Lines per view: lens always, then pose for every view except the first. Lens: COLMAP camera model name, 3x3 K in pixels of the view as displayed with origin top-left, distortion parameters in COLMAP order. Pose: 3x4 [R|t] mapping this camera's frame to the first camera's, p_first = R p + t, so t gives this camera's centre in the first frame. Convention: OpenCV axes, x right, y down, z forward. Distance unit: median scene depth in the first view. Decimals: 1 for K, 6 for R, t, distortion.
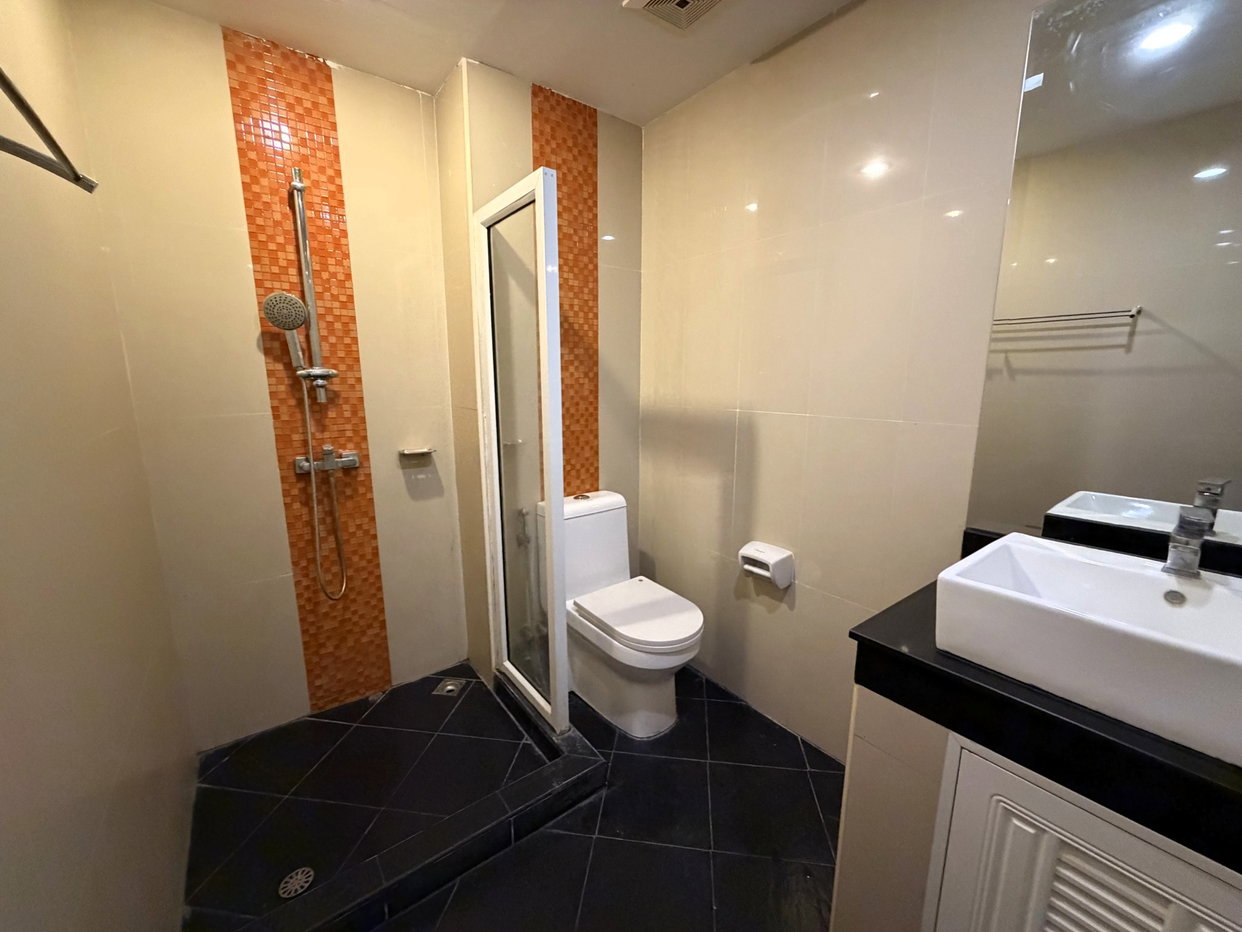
lens RADIAL K [[496.8, 0, 618.5], [0, 496.8, 466.2], [0, 0, 1]] dist [0.000945, -0.000754]
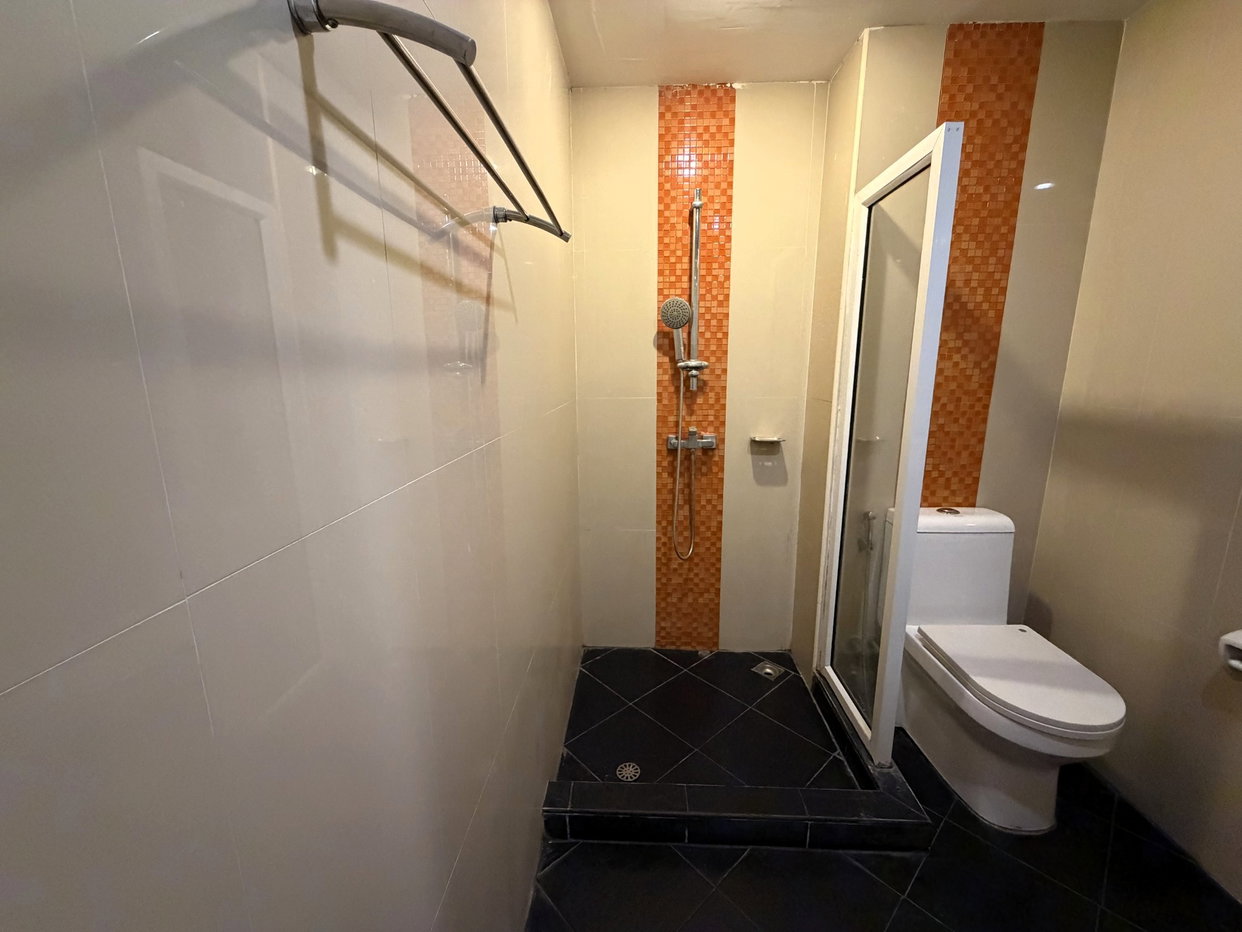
lens RADIAL K [[496.8, 0, 616.7], [0, 496.8, 466.3], [0, 0, 1]] dist [0.000945, -0.000754]
pose [[0.768246, 0.121814, -0.628458, 0.016154], [-0.110692, 0.992218, 0.057008, 0.001959], [0.630512, 0.025769, 0.775752, -0.008834]]
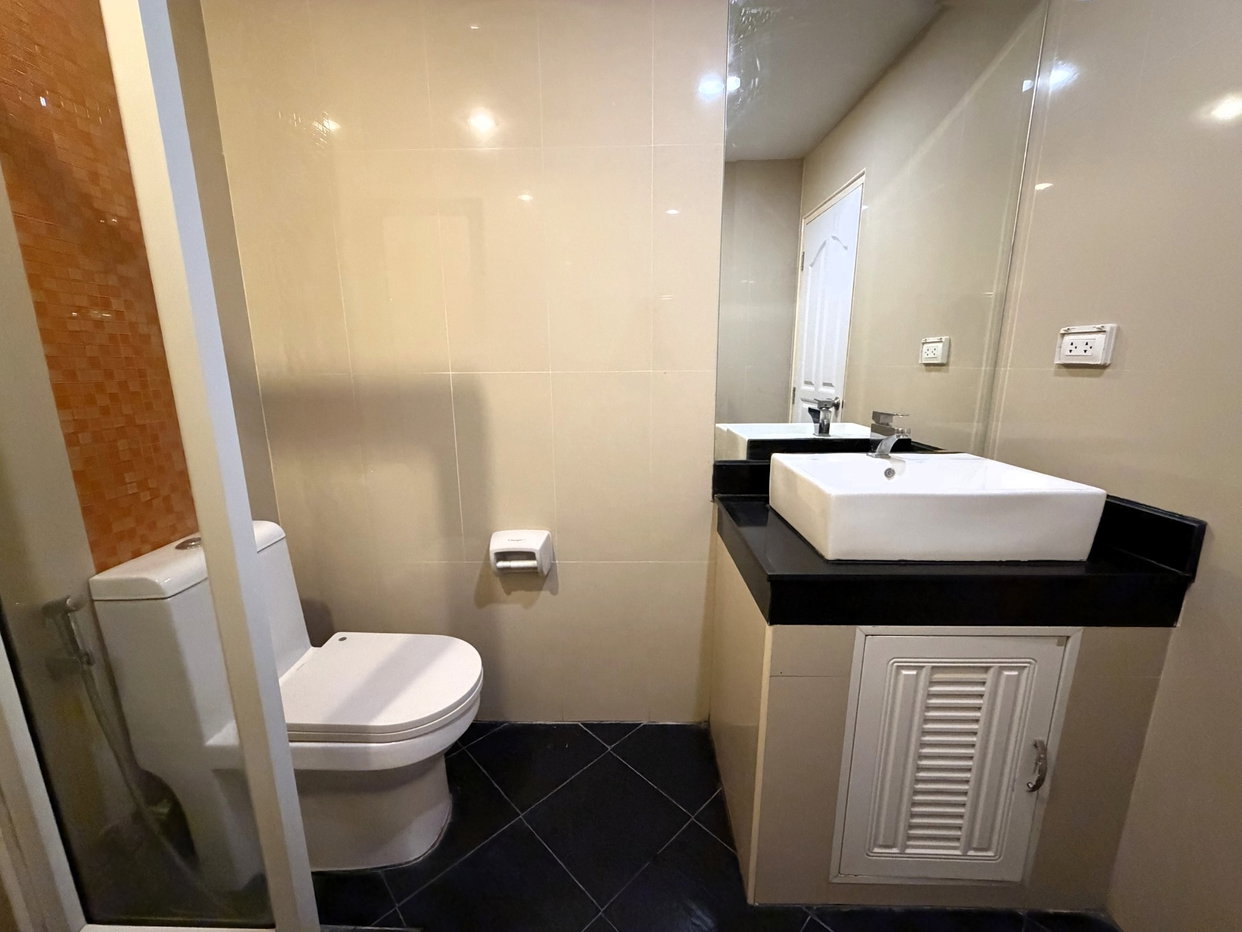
lens RADIAL K [[496.8, 0, 616.5], [0, 496.8, 468.7], [0, 0, 1]] dist [0.000945, -0.000754]
pose [[0.623547, -0.169580, 0.763172, -0.219119], [0.150448, 0.983973, 0.095720, -0.000799], [-0.767173, 0.055132, 0.639066, 0.327062]]
